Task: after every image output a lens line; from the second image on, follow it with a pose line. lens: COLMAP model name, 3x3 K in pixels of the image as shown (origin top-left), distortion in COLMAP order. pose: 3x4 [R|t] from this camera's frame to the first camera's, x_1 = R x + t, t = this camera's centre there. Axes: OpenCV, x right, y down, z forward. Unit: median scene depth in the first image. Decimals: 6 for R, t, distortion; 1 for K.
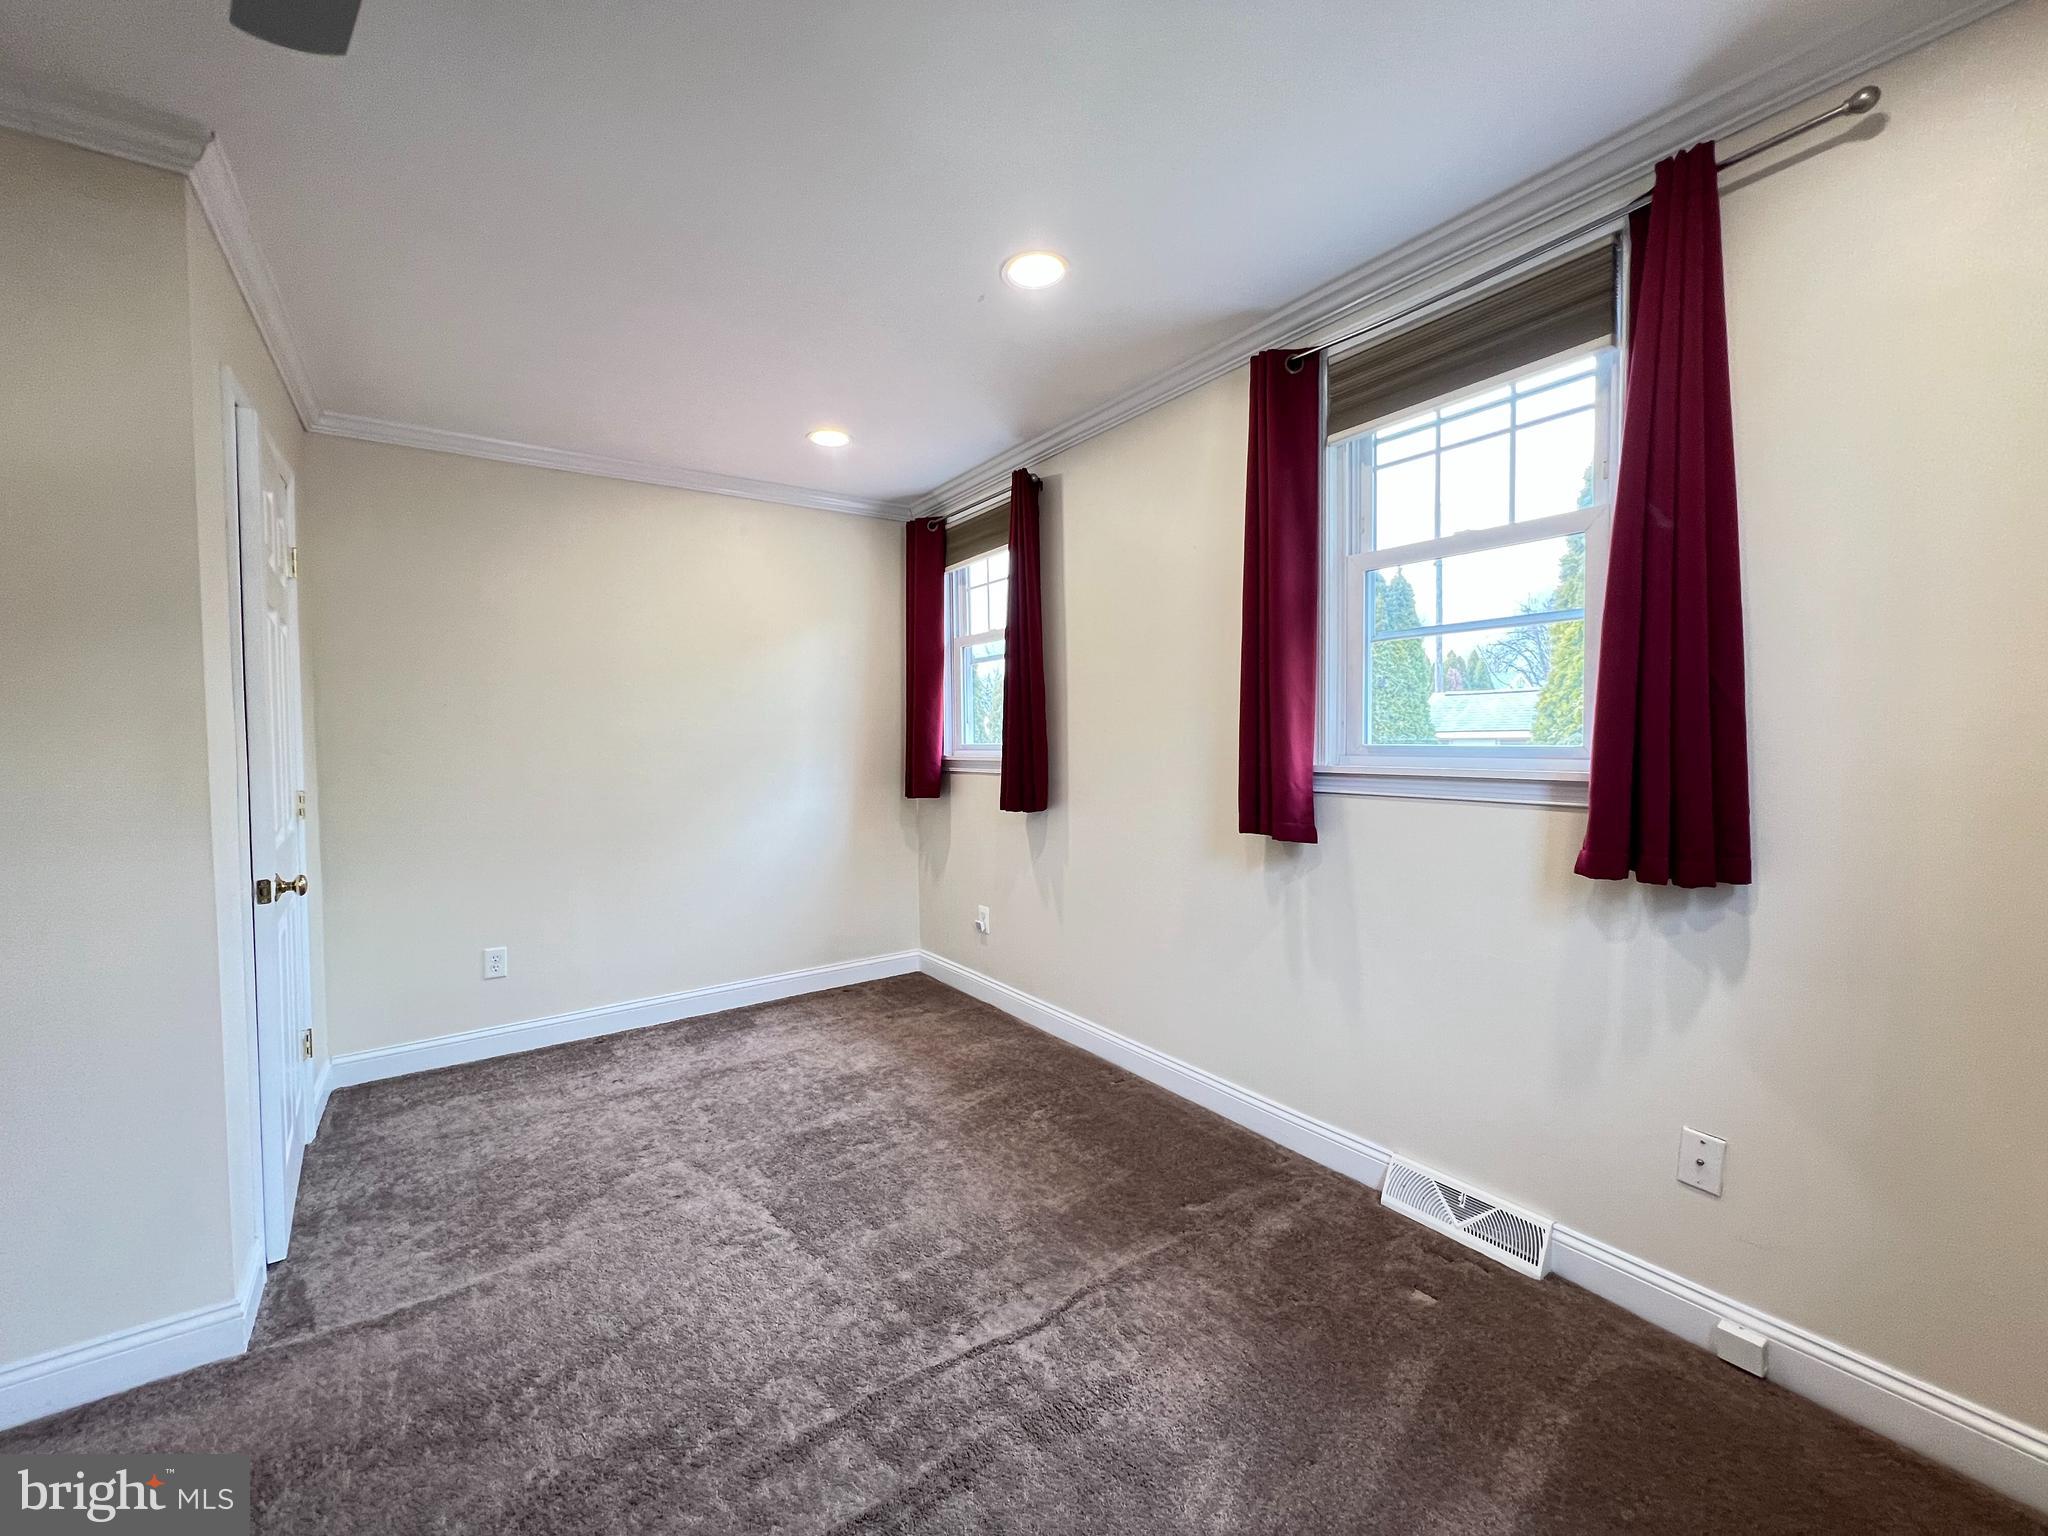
lens RADIAL K [[822.0, 0, 1018.4], [0, 822.0, 757.2], [0, 0, 1]] dist [-0.000982, 0.000241]
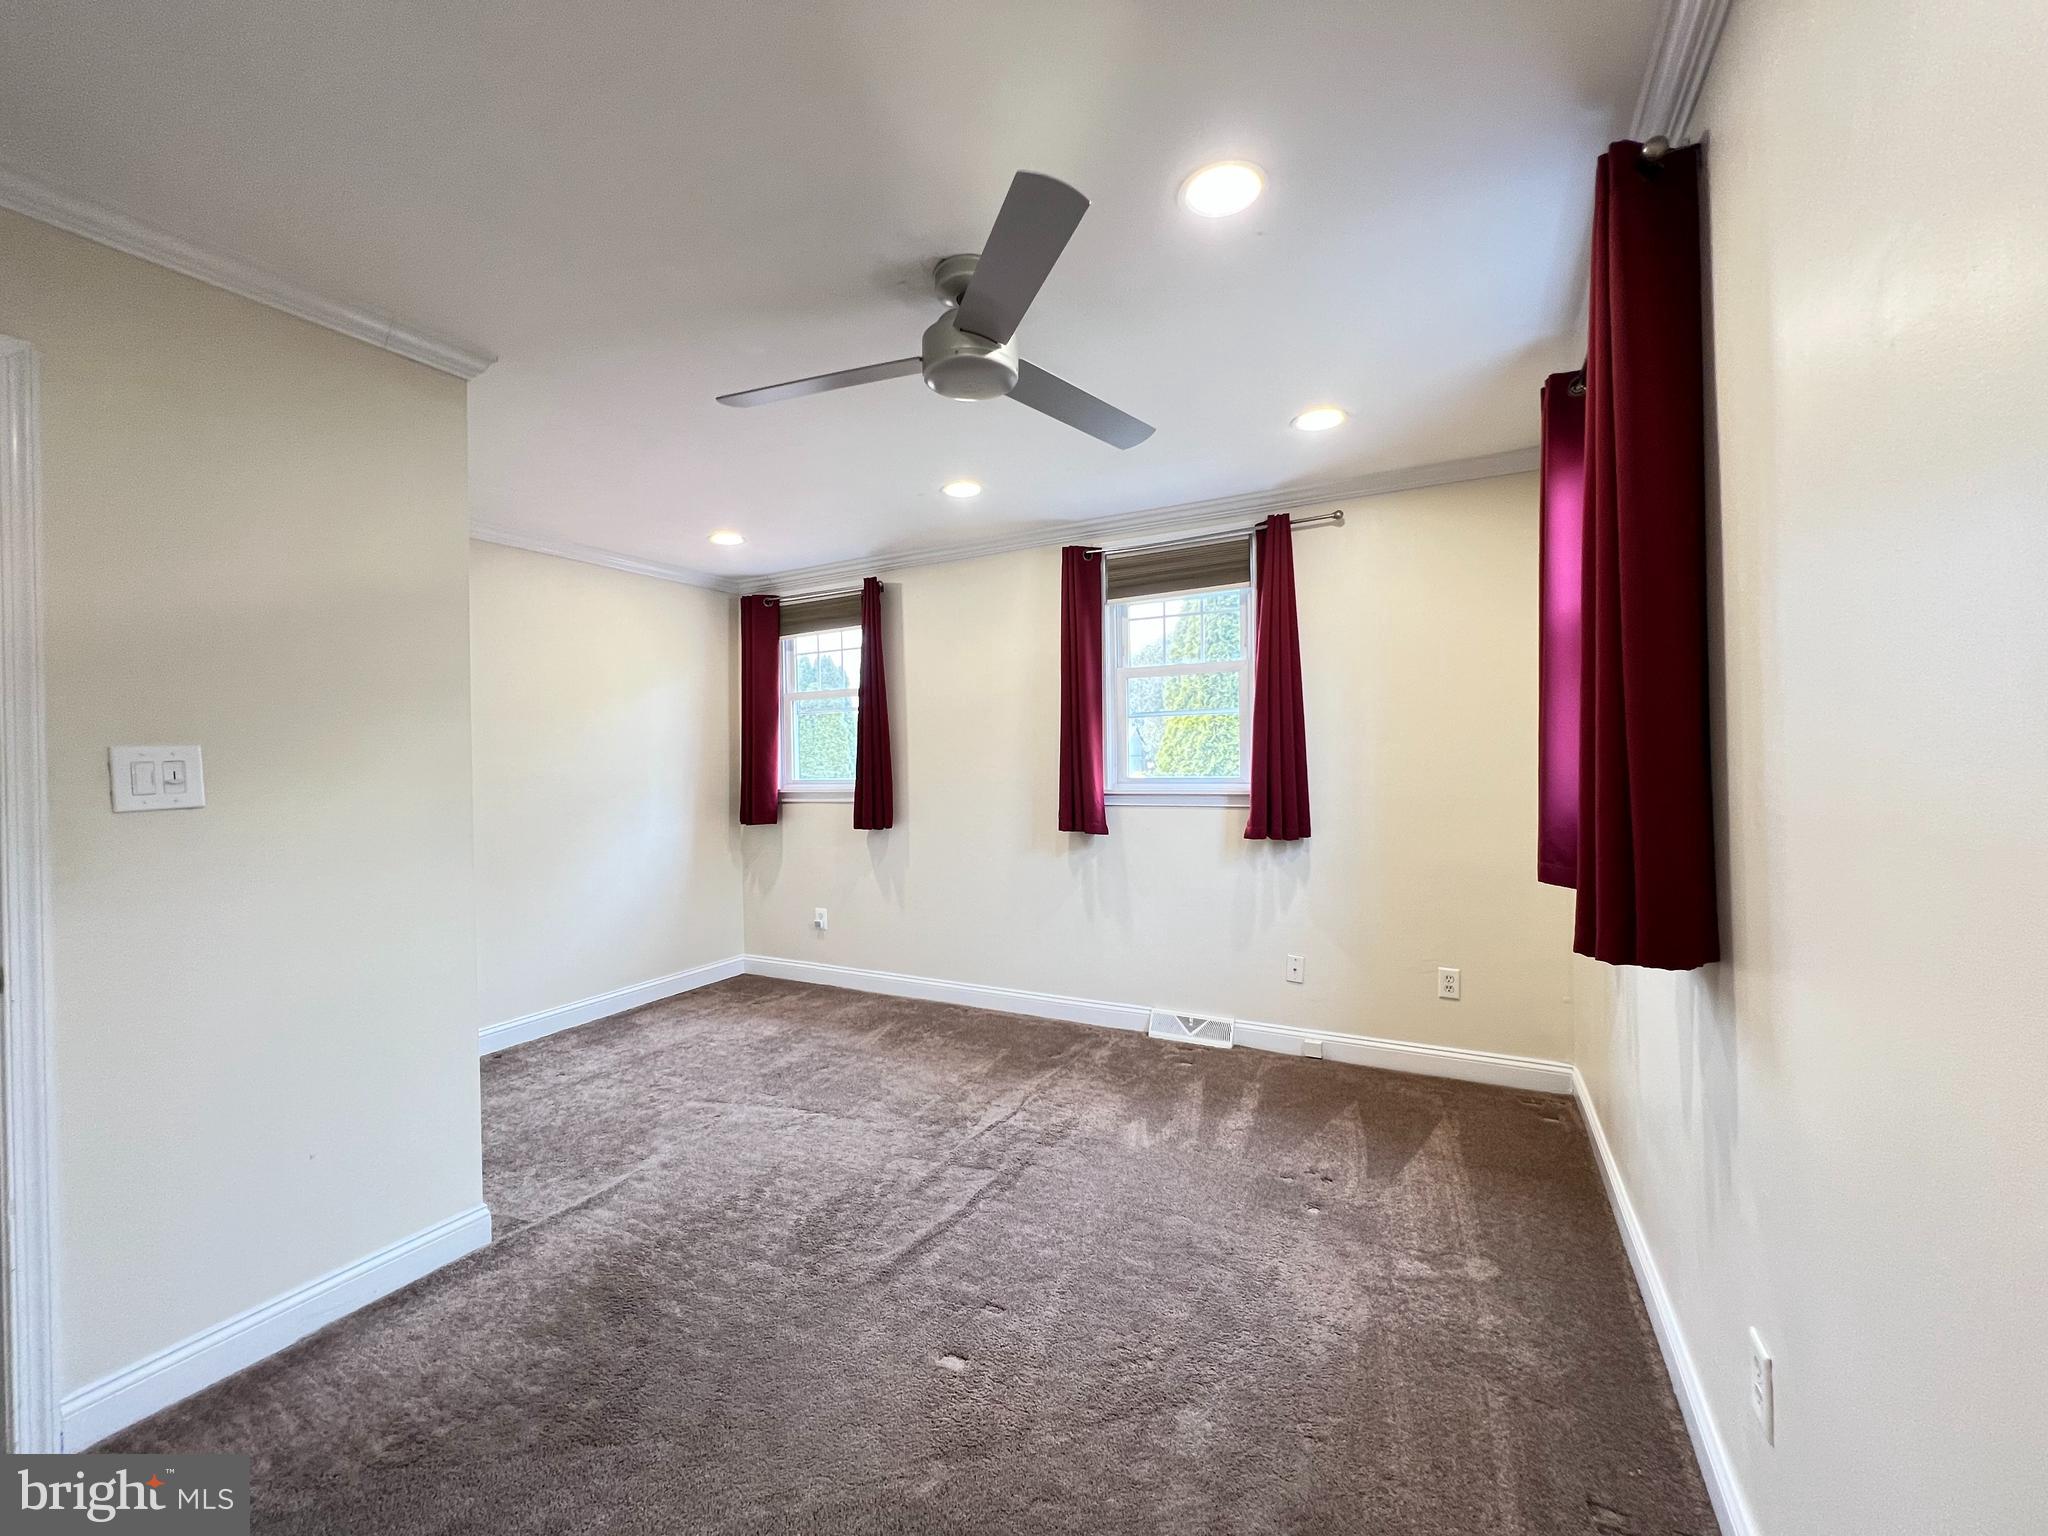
lens RADIAL K [[822.0, 0, 1011.7], [0, 822.0, 752.2], [0, 0, 1]] dist [-0.000982, 0.000241]
pose [[0.897043, -0.000754, 0.441943, -0.572031], [0.019286, 0.999113, -0.037440, -0.007521], [-0.441523, 0.042108, 0.896261, -0.455558]]
